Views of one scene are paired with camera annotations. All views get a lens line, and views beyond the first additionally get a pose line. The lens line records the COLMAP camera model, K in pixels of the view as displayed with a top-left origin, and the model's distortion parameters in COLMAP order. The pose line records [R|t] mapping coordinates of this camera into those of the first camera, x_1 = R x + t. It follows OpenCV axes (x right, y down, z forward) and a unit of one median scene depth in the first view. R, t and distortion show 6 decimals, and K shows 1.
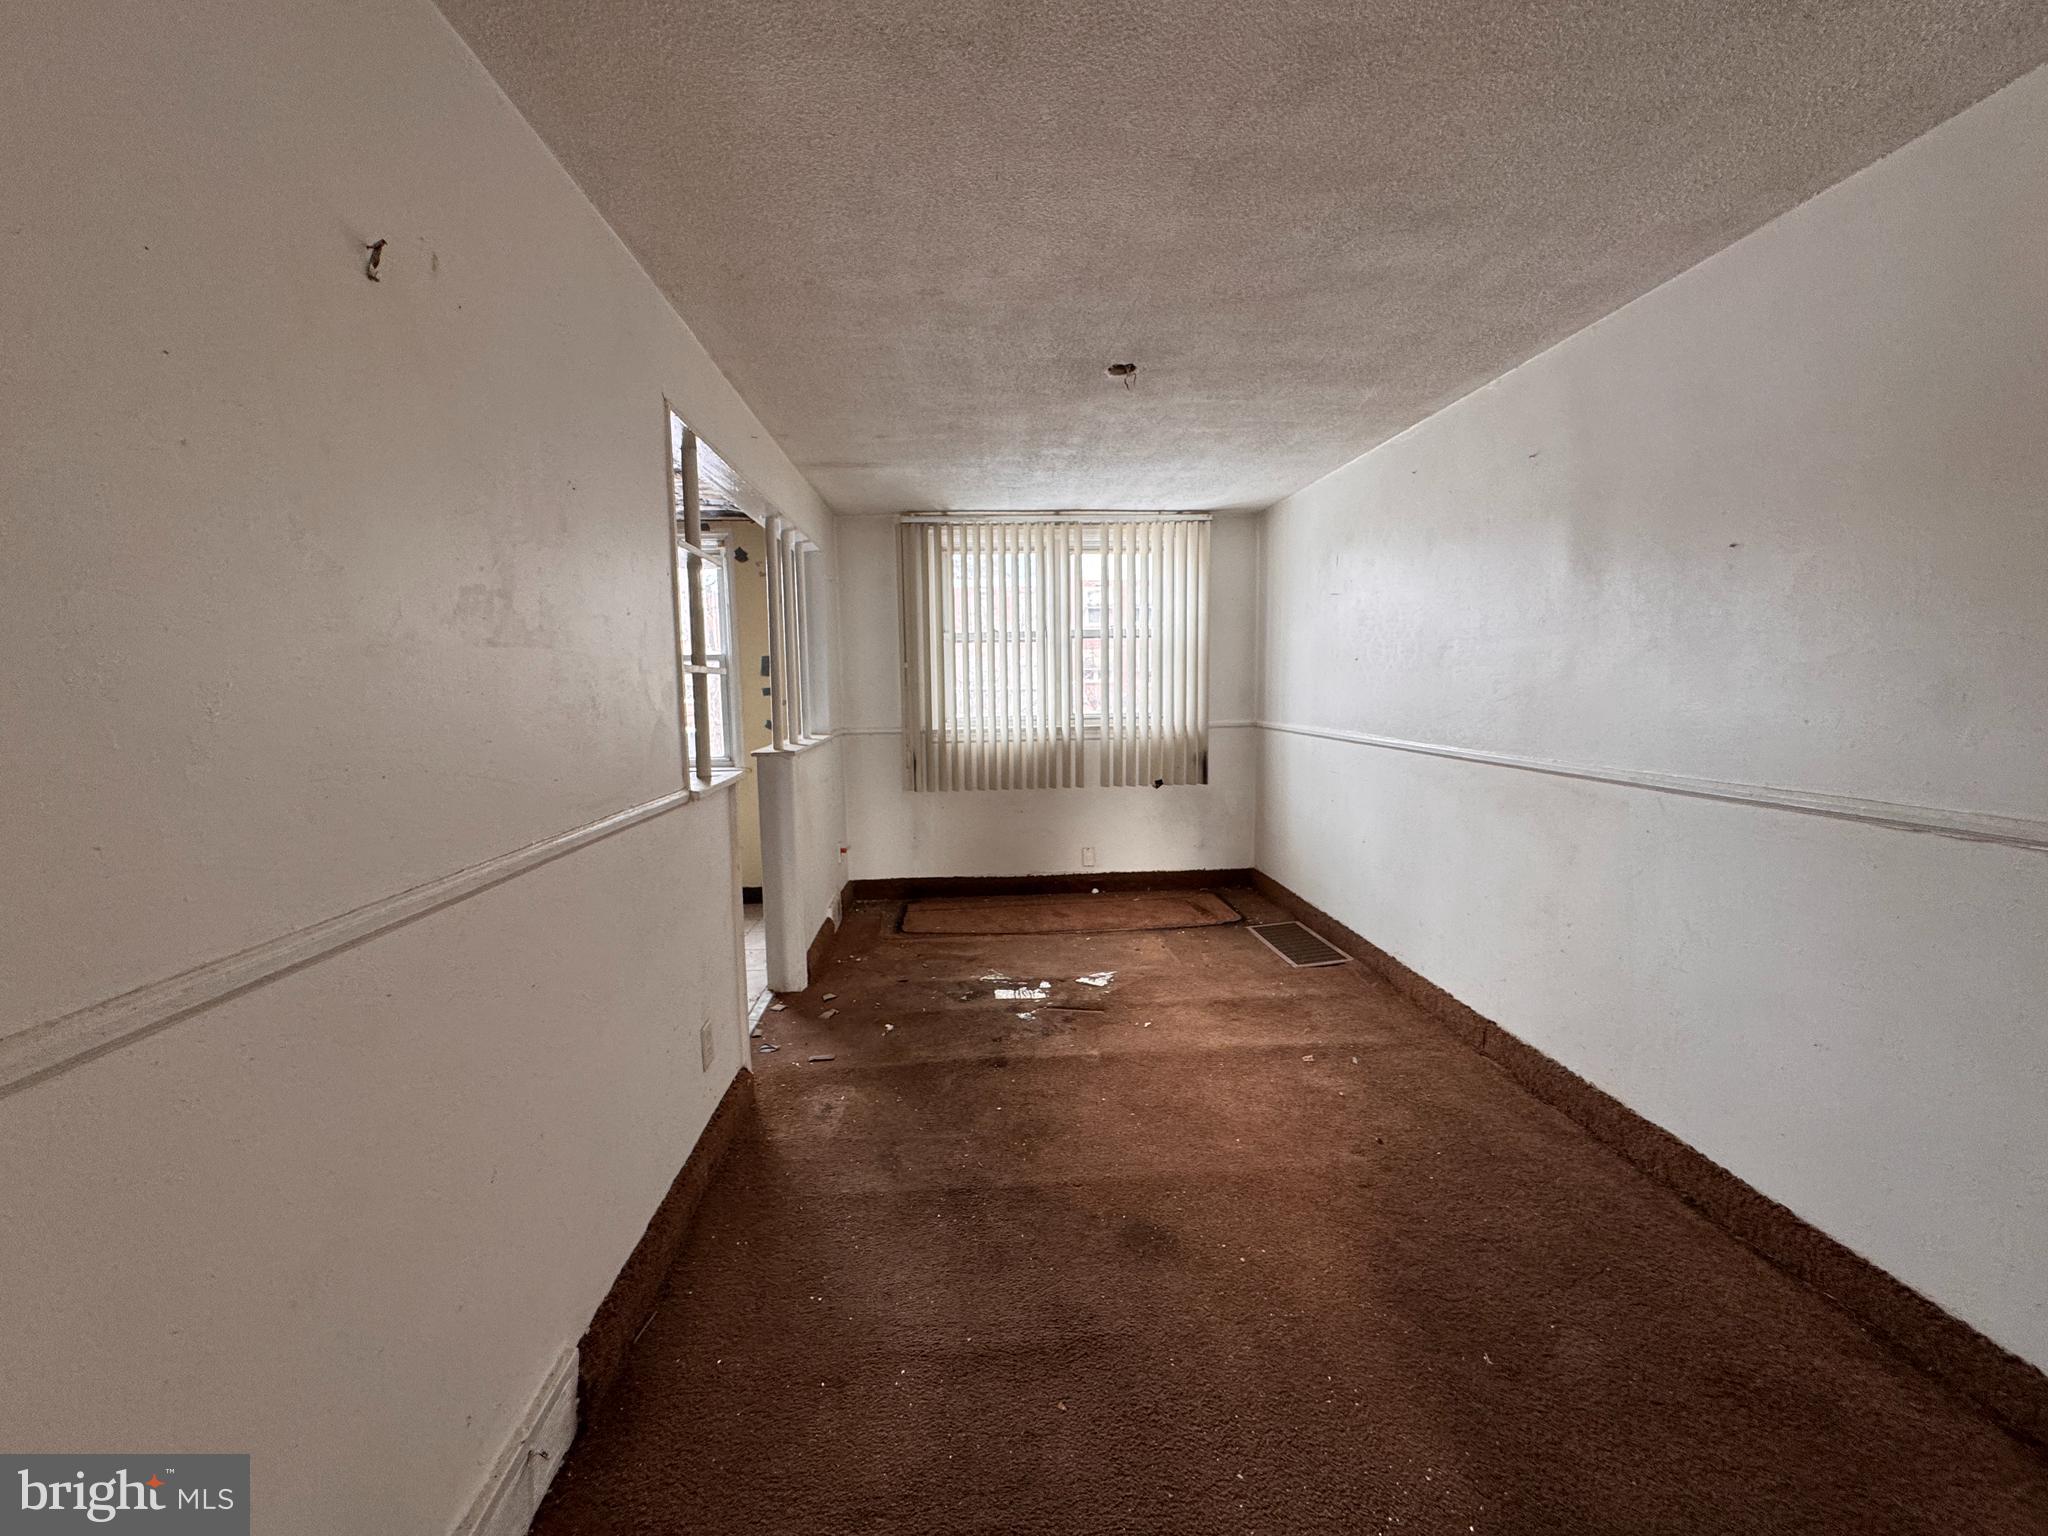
lens RADIAL K [[818.7, 0, 1020.9], [0, 818.7, 775.8], [0, 0, 1]] dist [-0.004315, 0.000387]
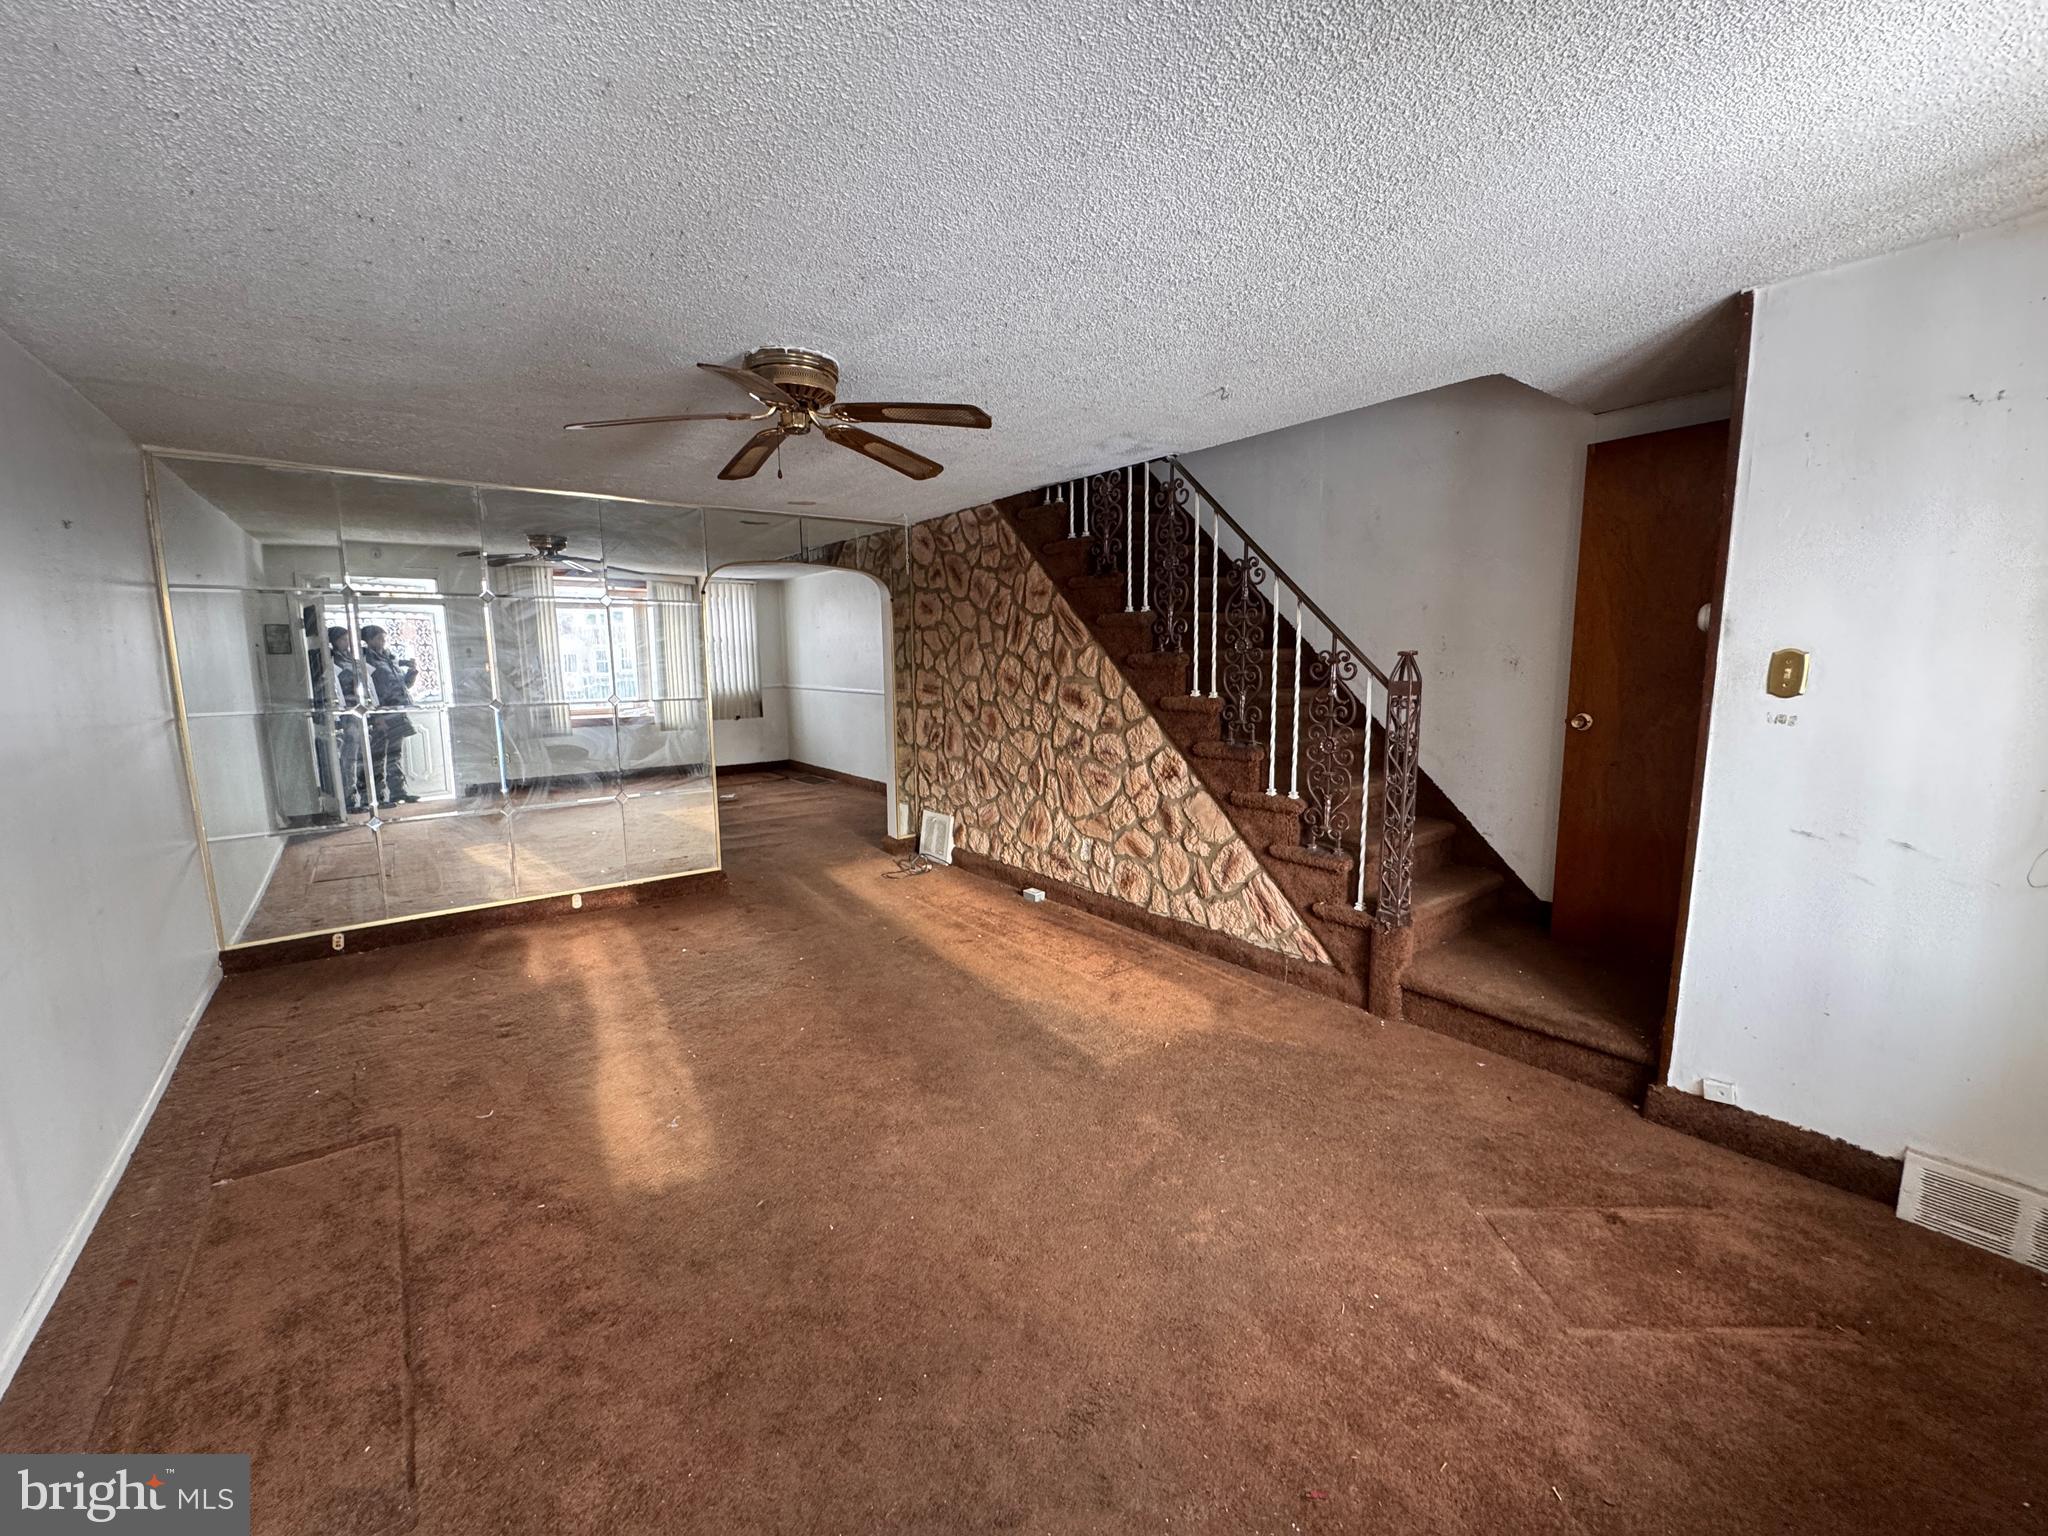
lens RADIAL K [[818.7, 0, 1025.9], [0, 818.7, 762.0], [0, 0, 1]] dist [-0.004315, 0.000387]
pose [[0.826424, -0.069057, 0.558797, -0.367690], [0.061224, 0.997587, 0.032737, 0.096184], [-0.559710, 0.007157, 0.828658, -1.011810]]
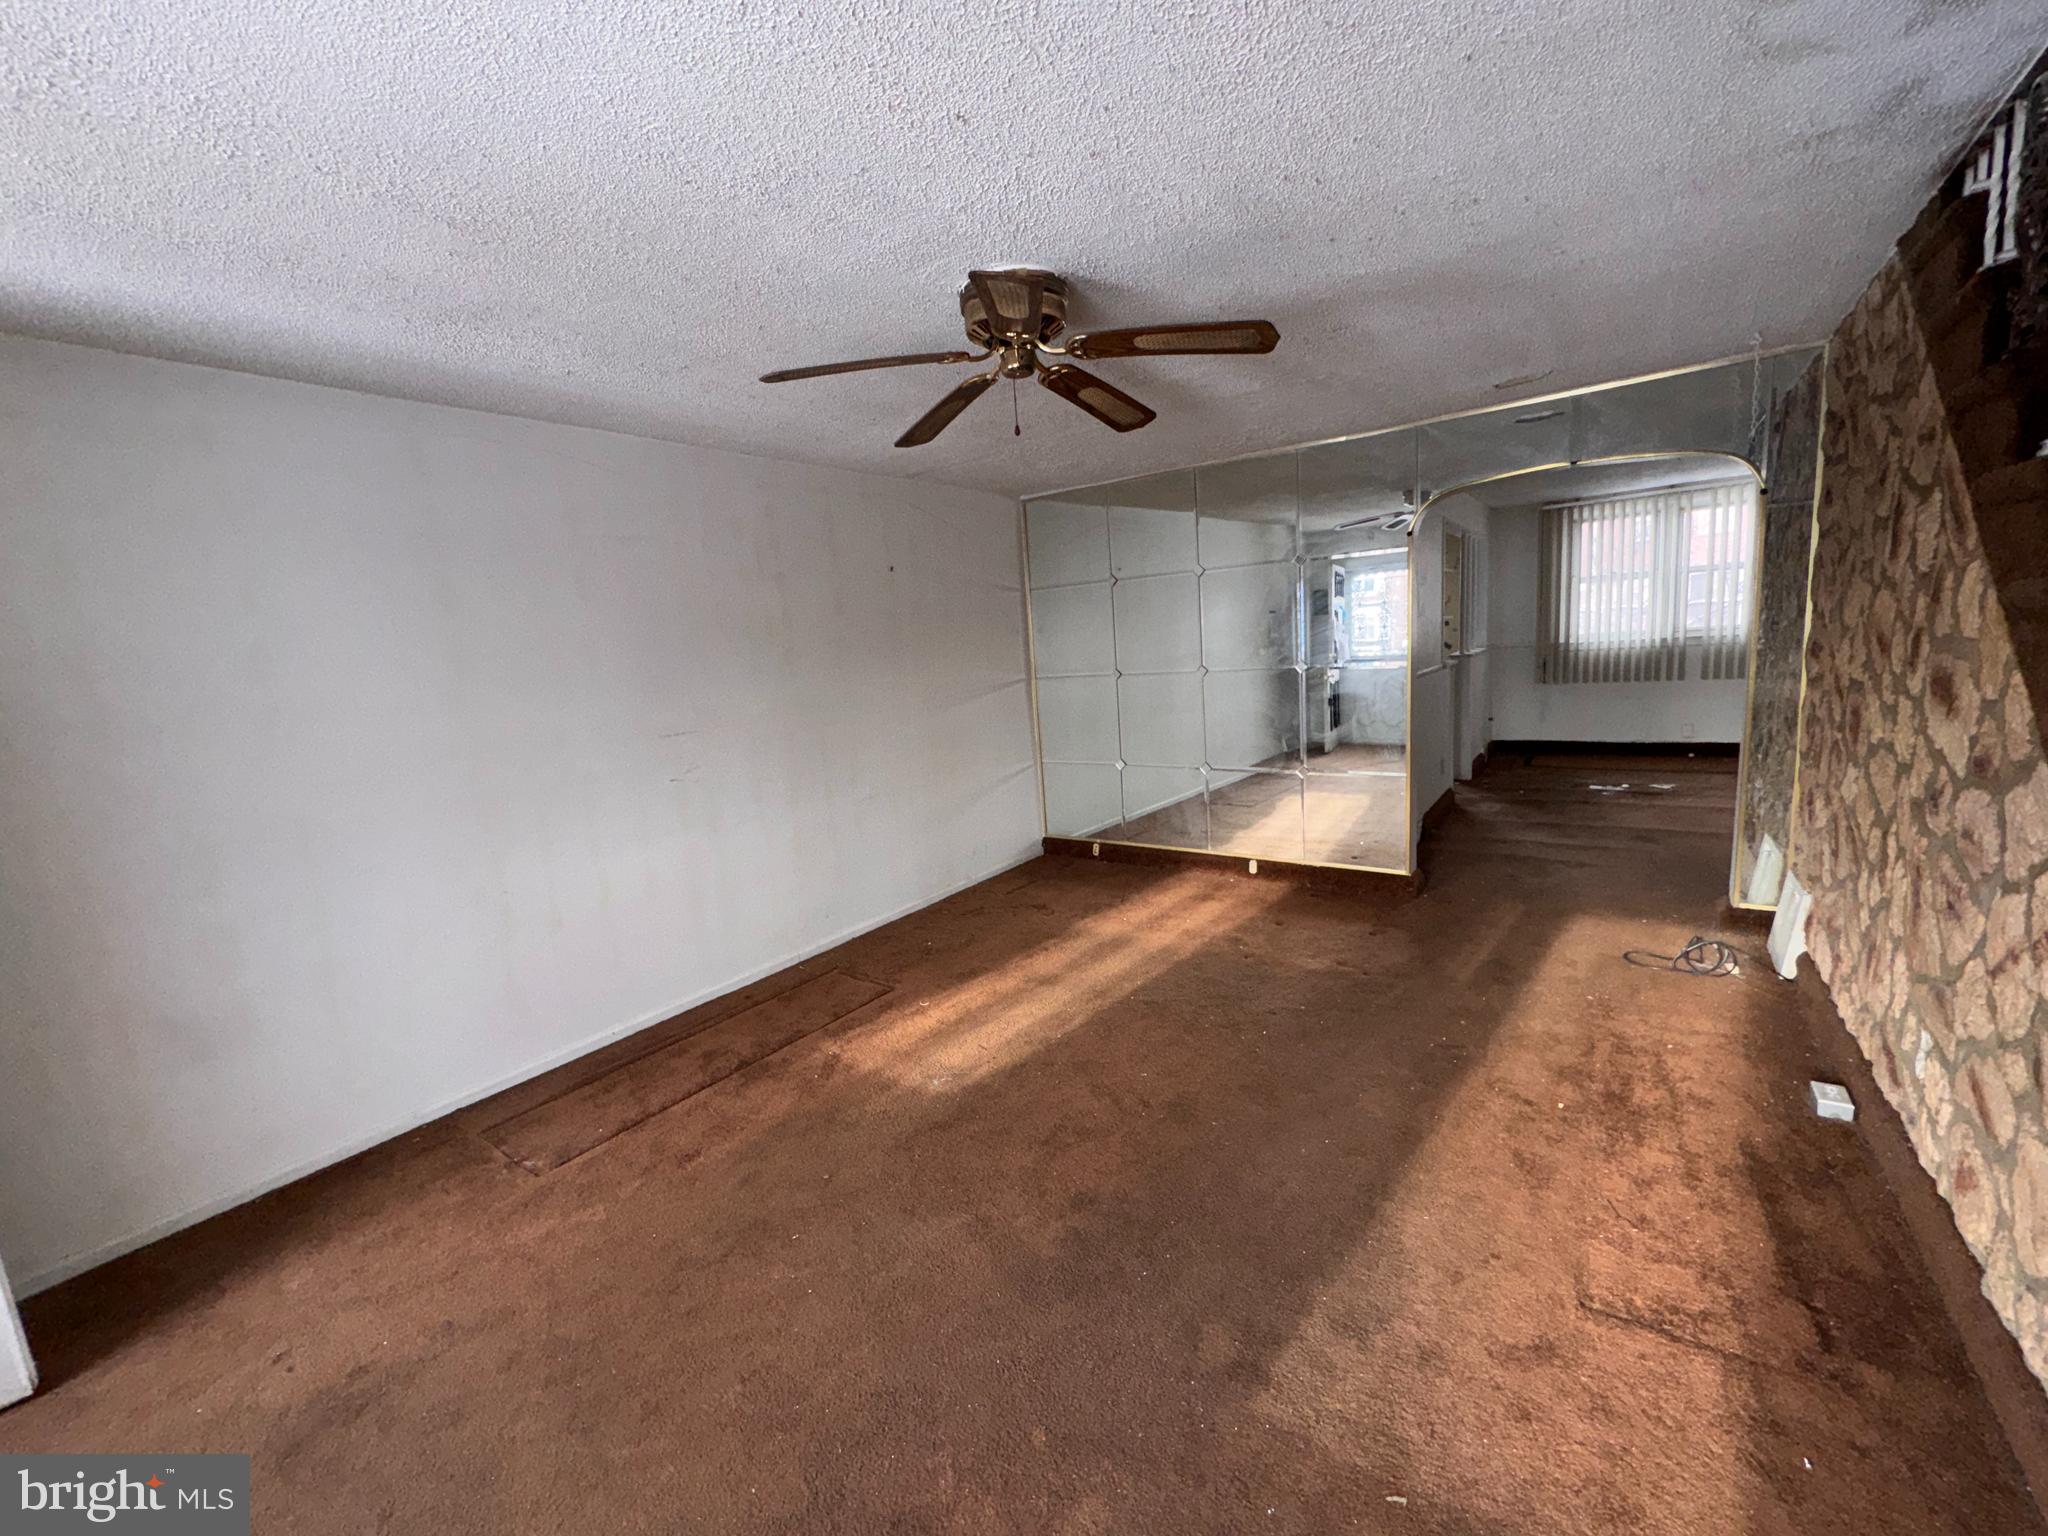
lens RADIAL K [[818.7, 0, 1020.2], [0, 818.7, 767.2], [0, 0, 1]] dist [-0.004315, 0.000387]
pose [[0.765079, 0.056411, -0.641461, 0.115512], [-0.008382, 0.996944, 0.077675, 0.067905], [0.643882, -0.054051, 0.763213, -0.837716]]
